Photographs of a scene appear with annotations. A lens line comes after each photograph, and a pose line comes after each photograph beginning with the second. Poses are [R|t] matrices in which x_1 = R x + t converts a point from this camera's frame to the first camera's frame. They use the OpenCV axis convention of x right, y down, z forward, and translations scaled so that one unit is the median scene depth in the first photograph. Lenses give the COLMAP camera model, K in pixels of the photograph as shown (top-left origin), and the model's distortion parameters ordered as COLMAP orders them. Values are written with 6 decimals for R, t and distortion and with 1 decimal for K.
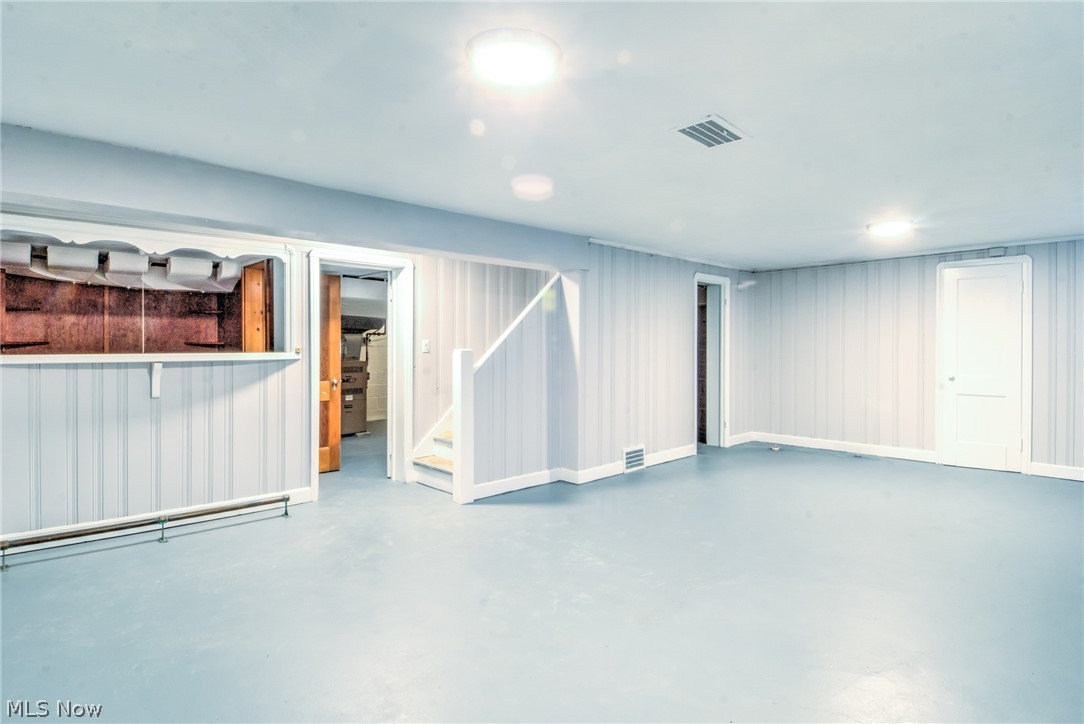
lens RADIAL K [[560.7, 0, 573.5], [0, 560.7, 339.9], [0, 0, 1]] dist [-0.001613, -0.000511]
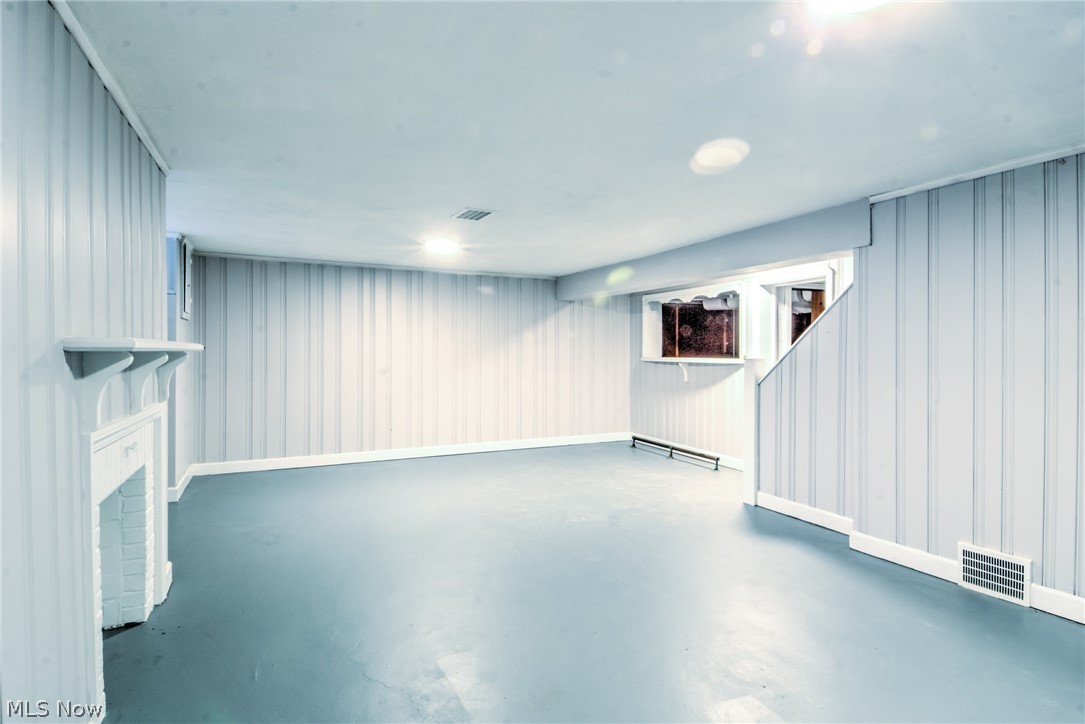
lens RADIAL K [[581.8, 0, 543.0], [0, 581.8, 350.7], [0, 0, 1]] dist [0.003322, -0.029557]
pose [[-0.352053, -0.002490, -0.935977, 1.012856], [0.004600, 0.999980, -0.004391, 0.006959], [0.935969, -0.005851, -0.352034, 1.068622]]
